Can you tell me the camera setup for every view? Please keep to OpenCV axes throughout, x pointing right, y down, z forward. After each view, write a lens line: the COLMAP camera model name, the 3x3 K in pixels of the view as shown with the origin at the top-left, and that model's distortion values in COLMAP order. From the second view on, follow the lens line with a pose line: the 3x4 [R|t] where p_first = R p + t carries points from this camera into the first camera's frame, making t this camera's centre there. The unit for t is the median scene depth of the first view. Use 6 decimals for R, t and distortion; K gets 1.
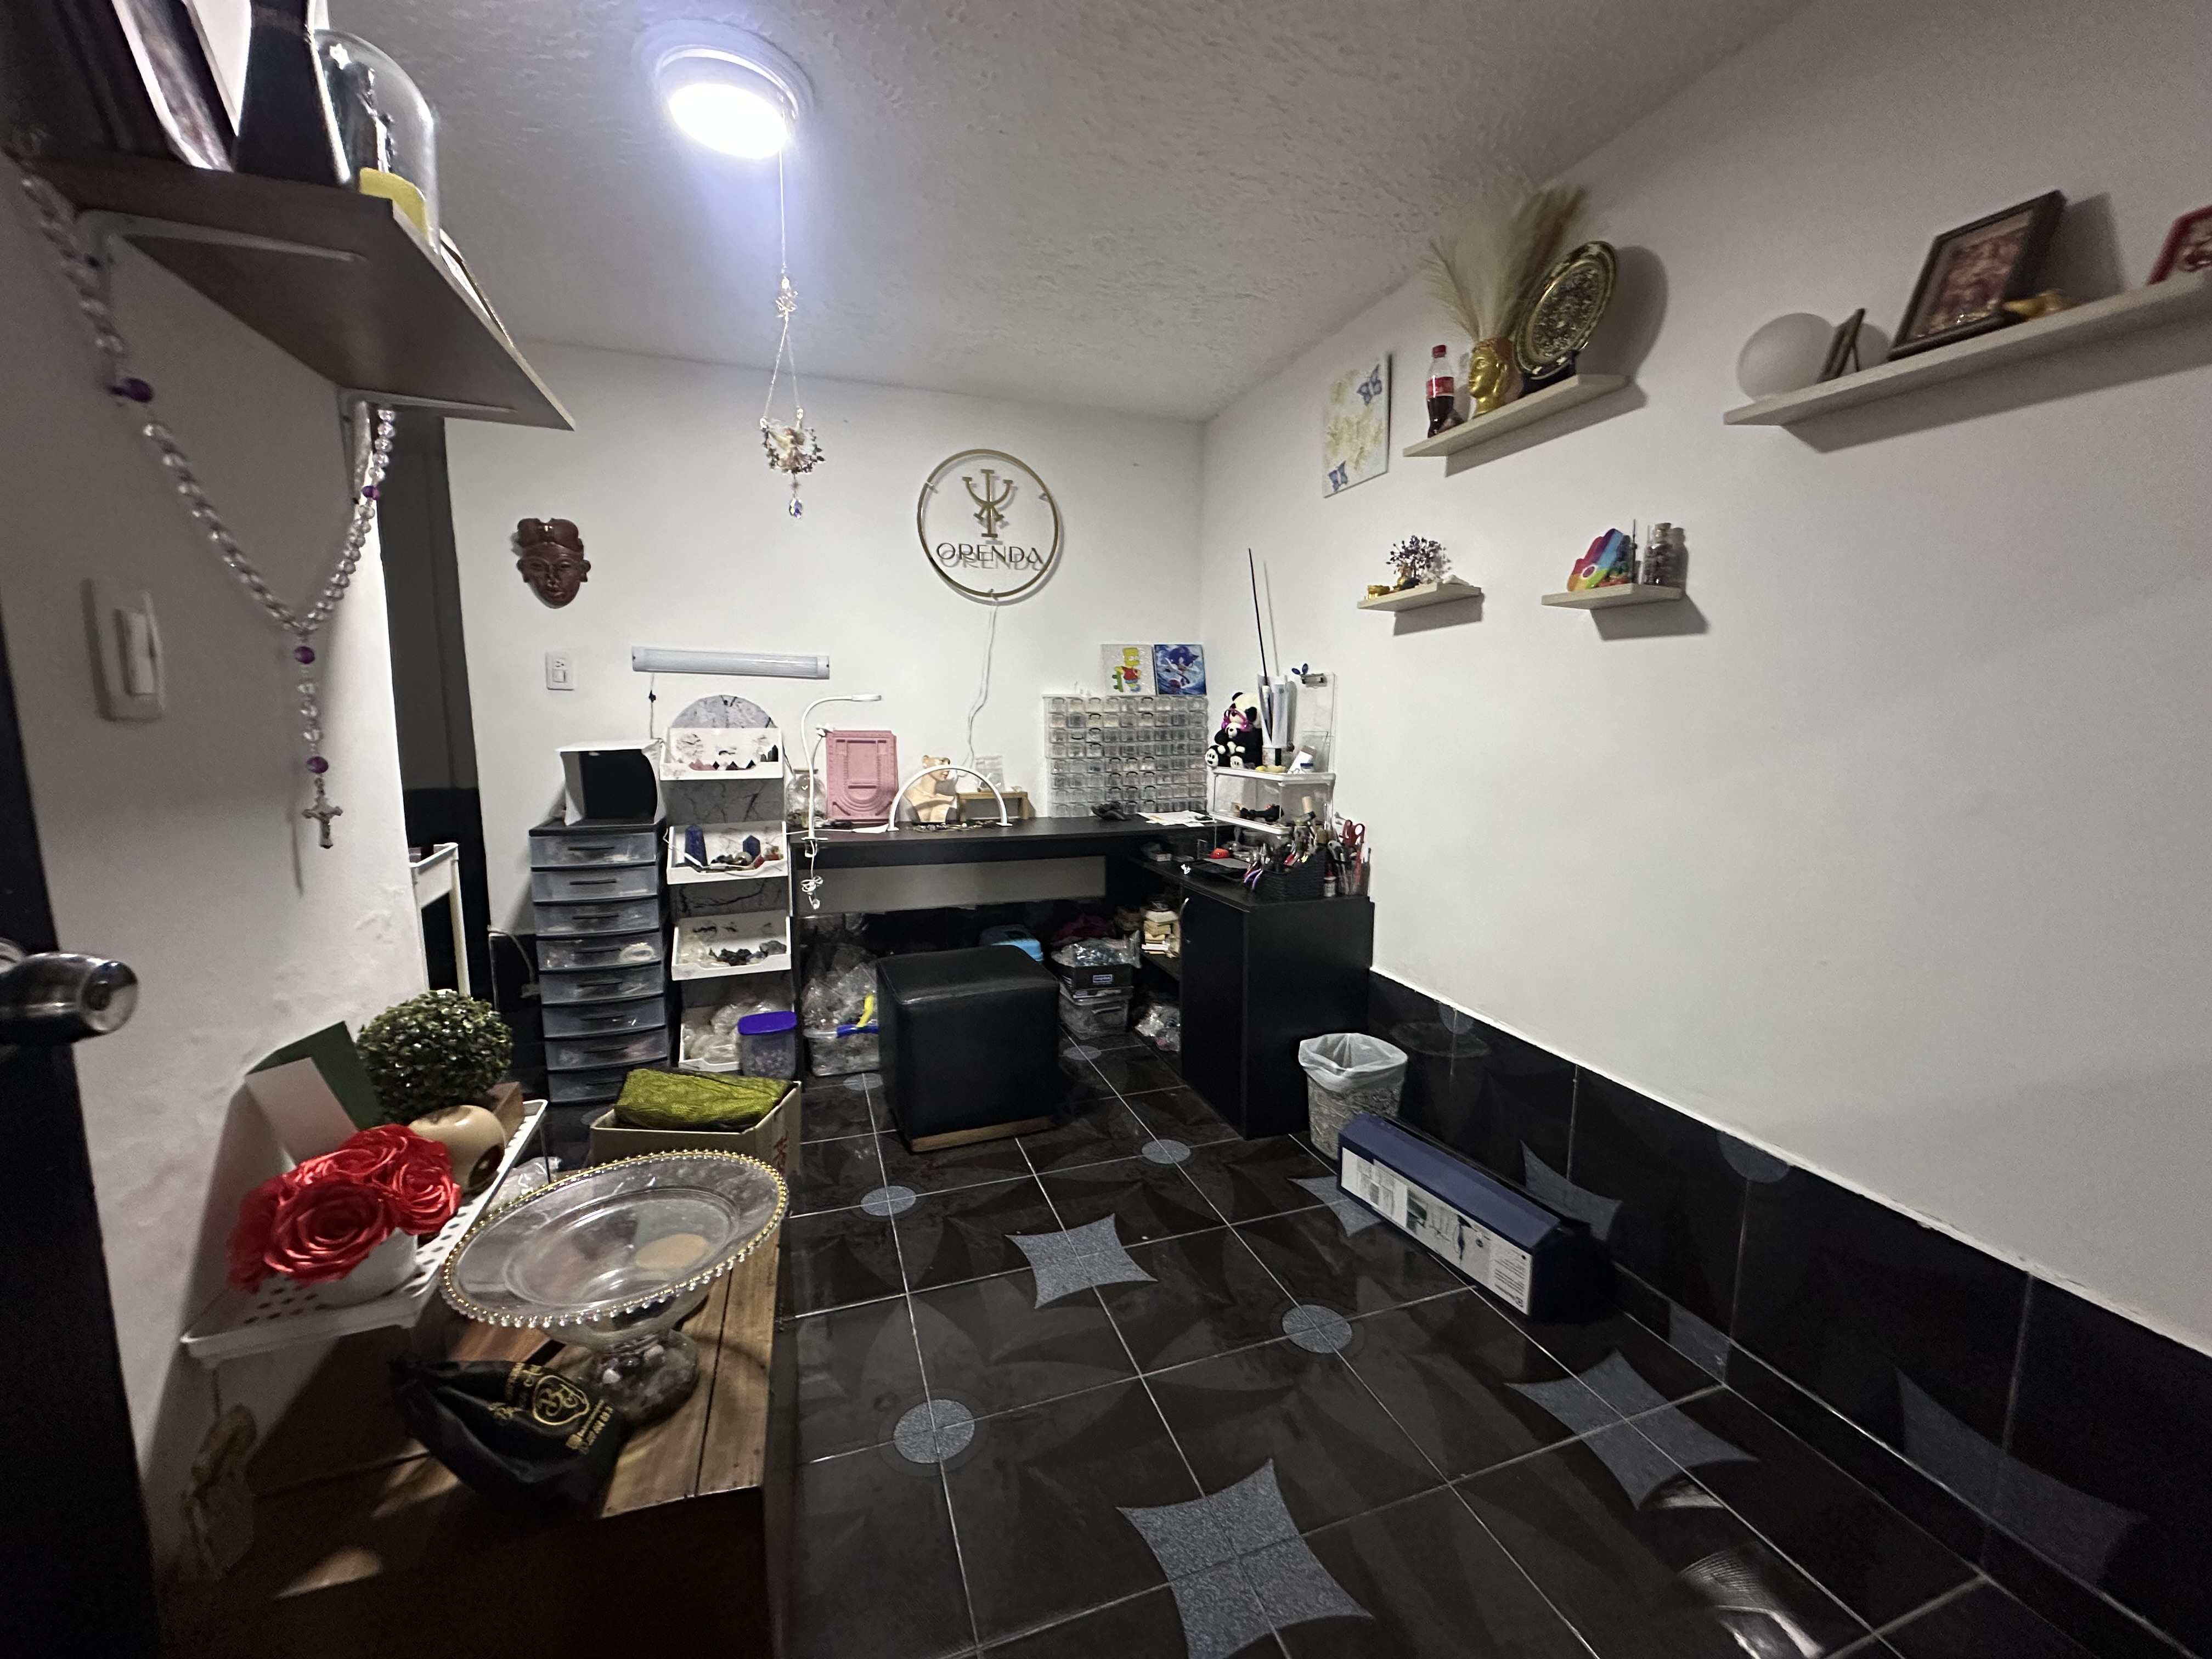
lens RADIAL K [[884.9, 0, 1107.9], [0, 884.9, 824.0], [0, 0, 1]] dist [-0.002095, 0.000023]
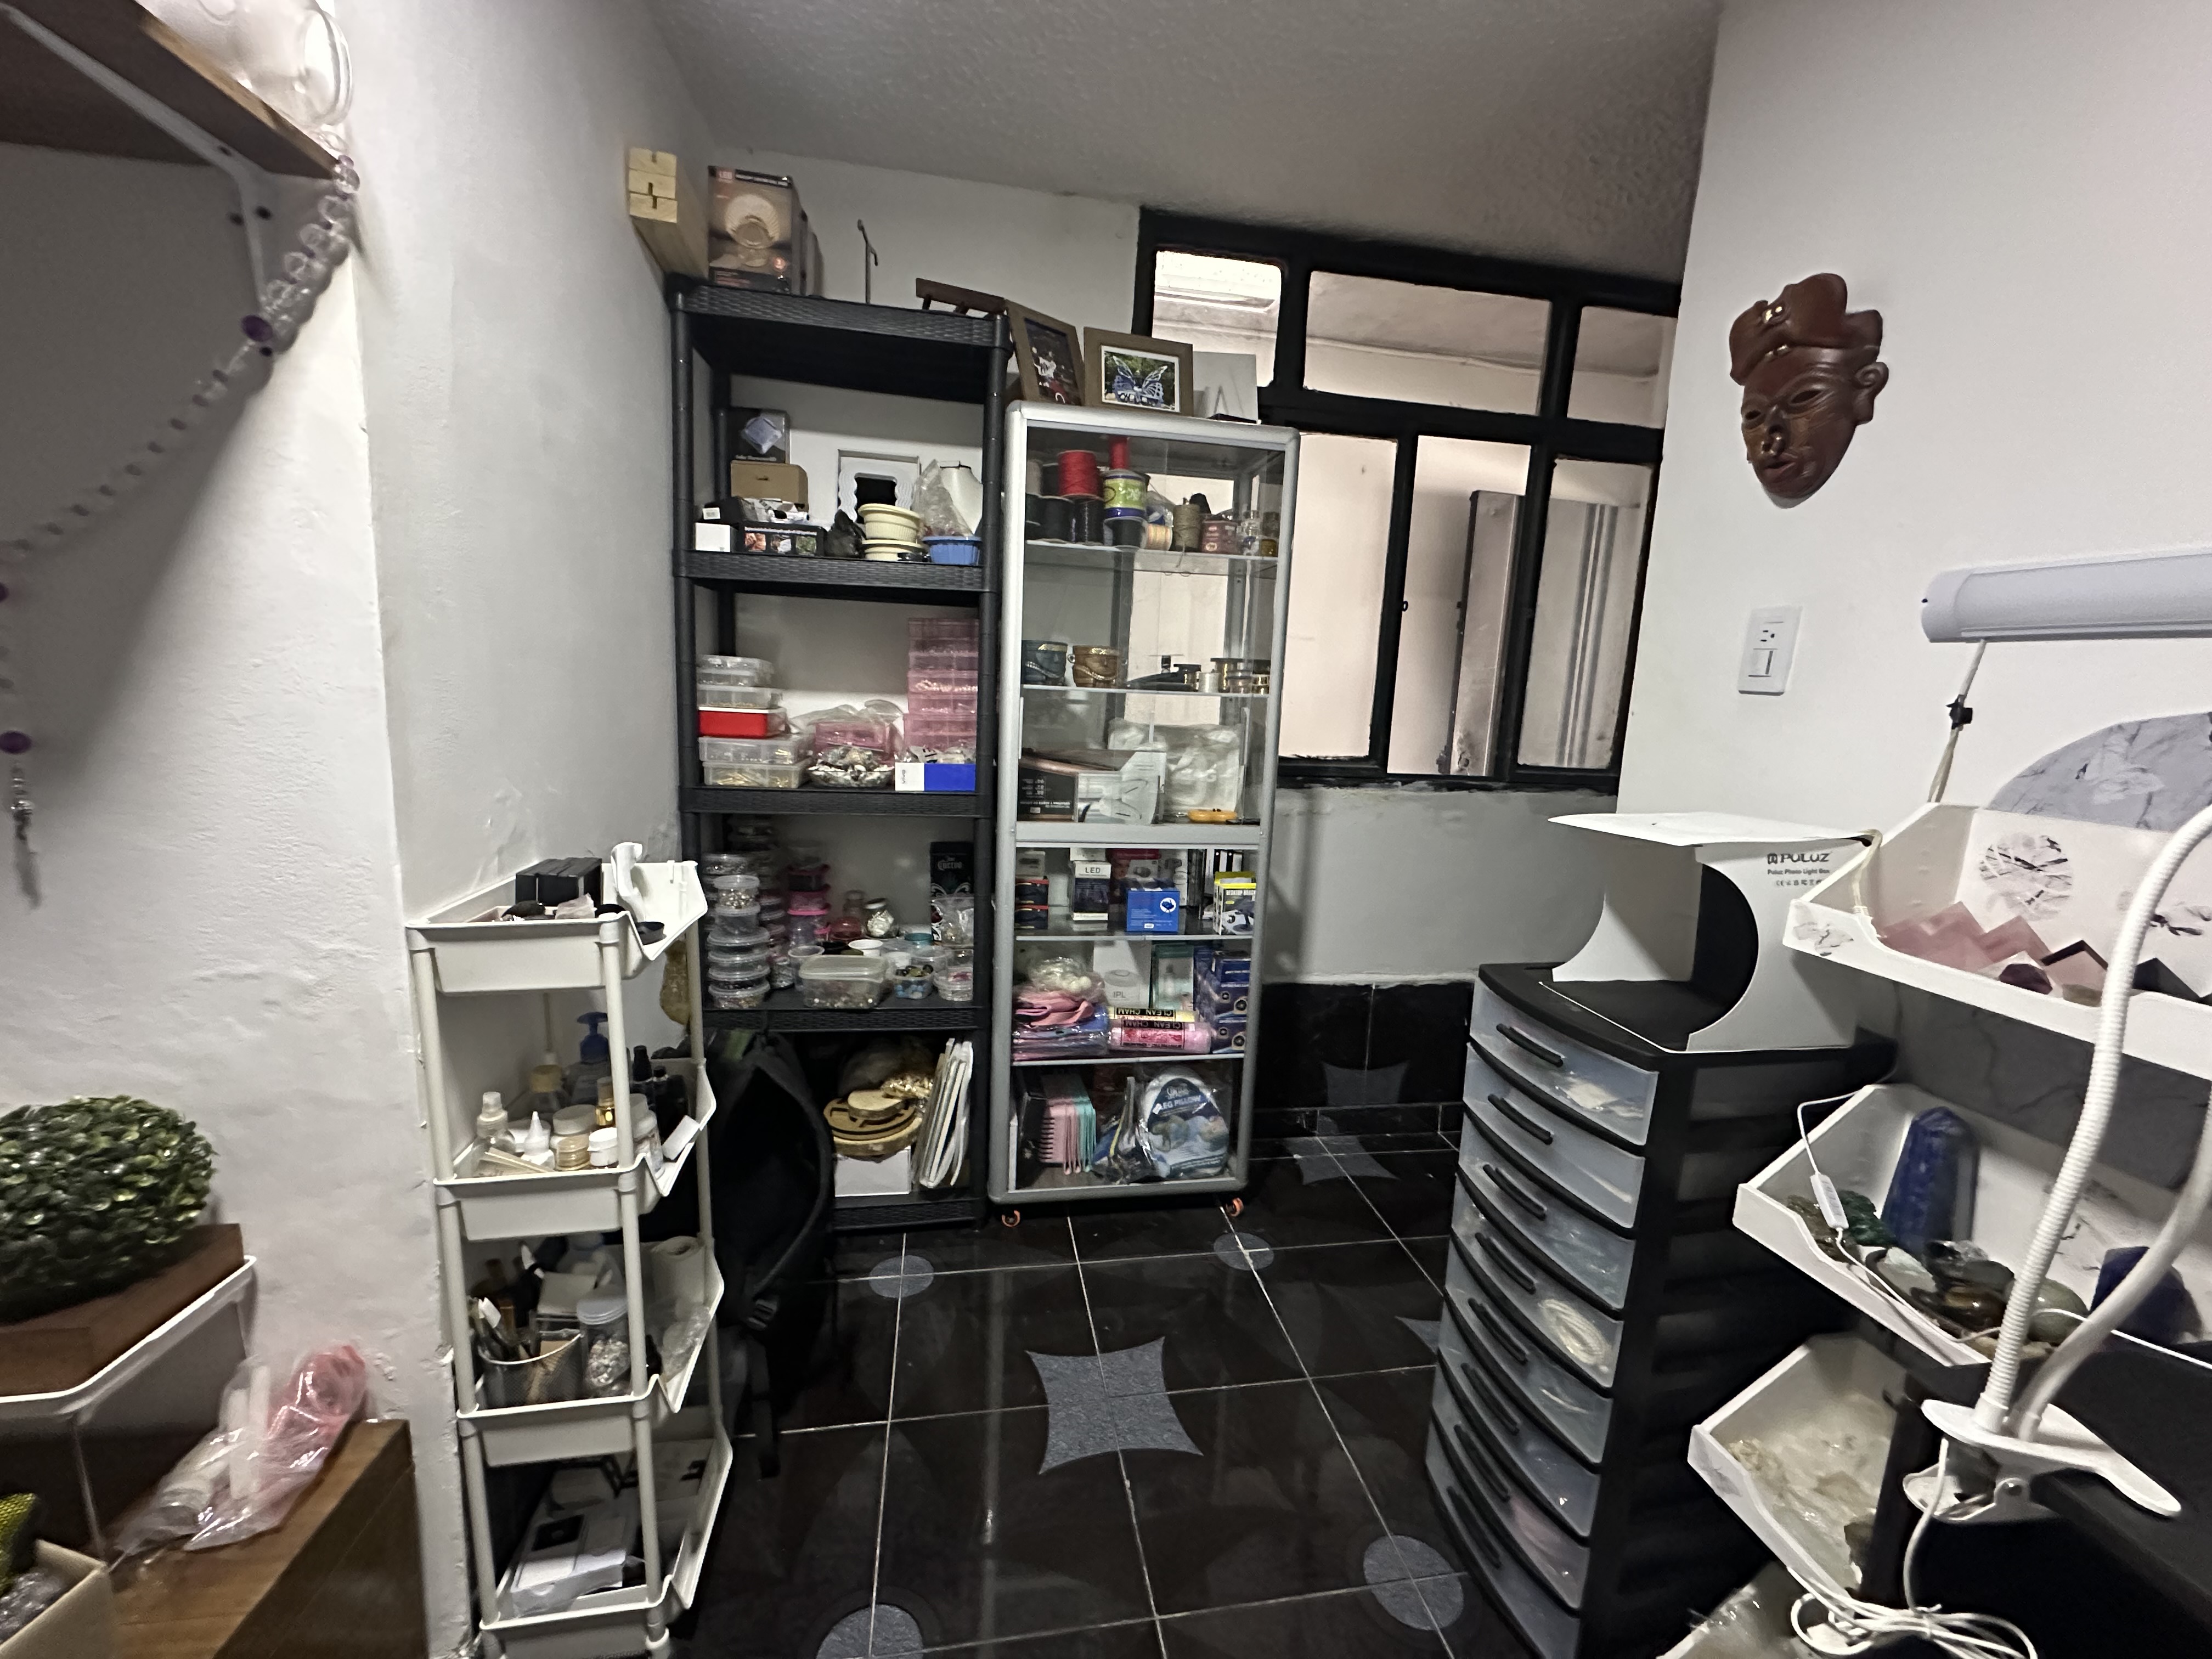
lens RADIAL K [[884.9, 0, 1105.1], [0, 884.9, 825.9], [0, 0, 1]] dist [-0.002095, 0.000023]
pose [[-0.168245, 0.137530, -0.976104, -0.113920], [-0.171015, 0.971131, 0.166307, -0.098080], [0.970797, 0.194909, -0.139869, 0.708211]]
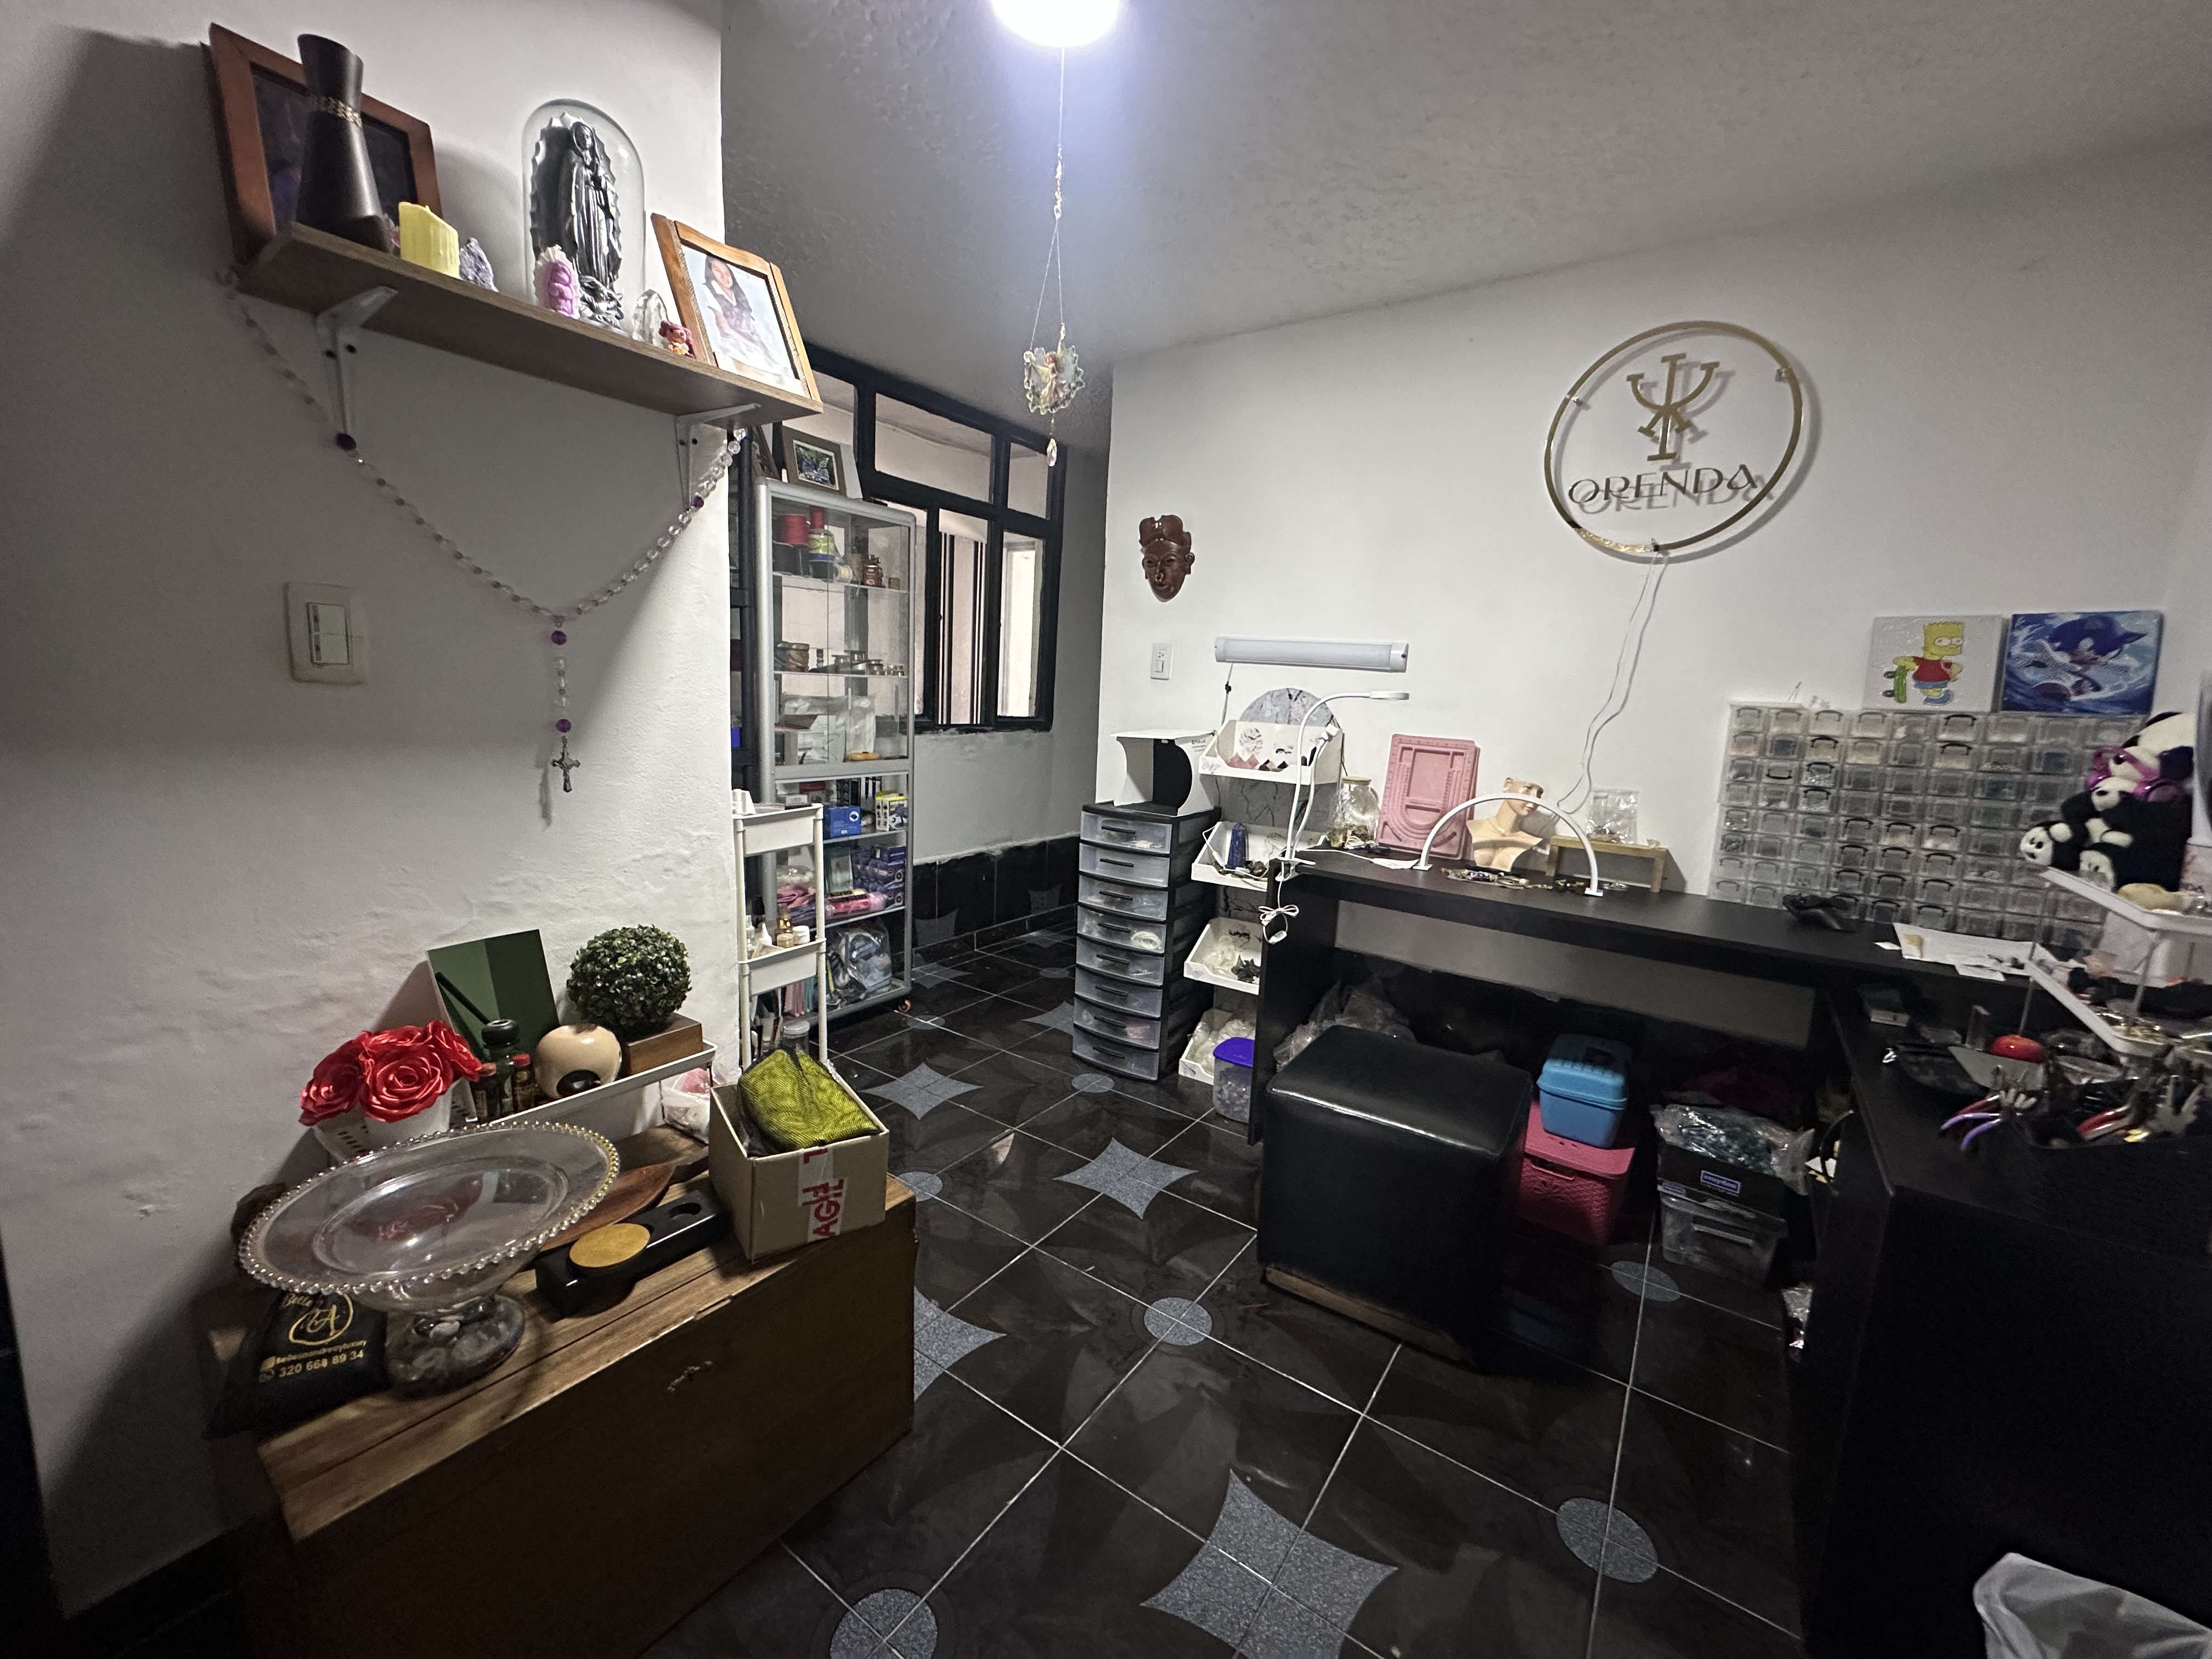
lens RADIAL K [[884.9, 0, 1105.4], [0, 884.9, 824.7], [0, 0, 1]] dist [-0.002095, 0.000023]
pose [[0.576193, 0.149642, -0.803498, 0.206273], [-0.147333, 0.986008, 0.077979, -0.049394], [0.803925, 0.073451, 0.590178, 0.315027]]
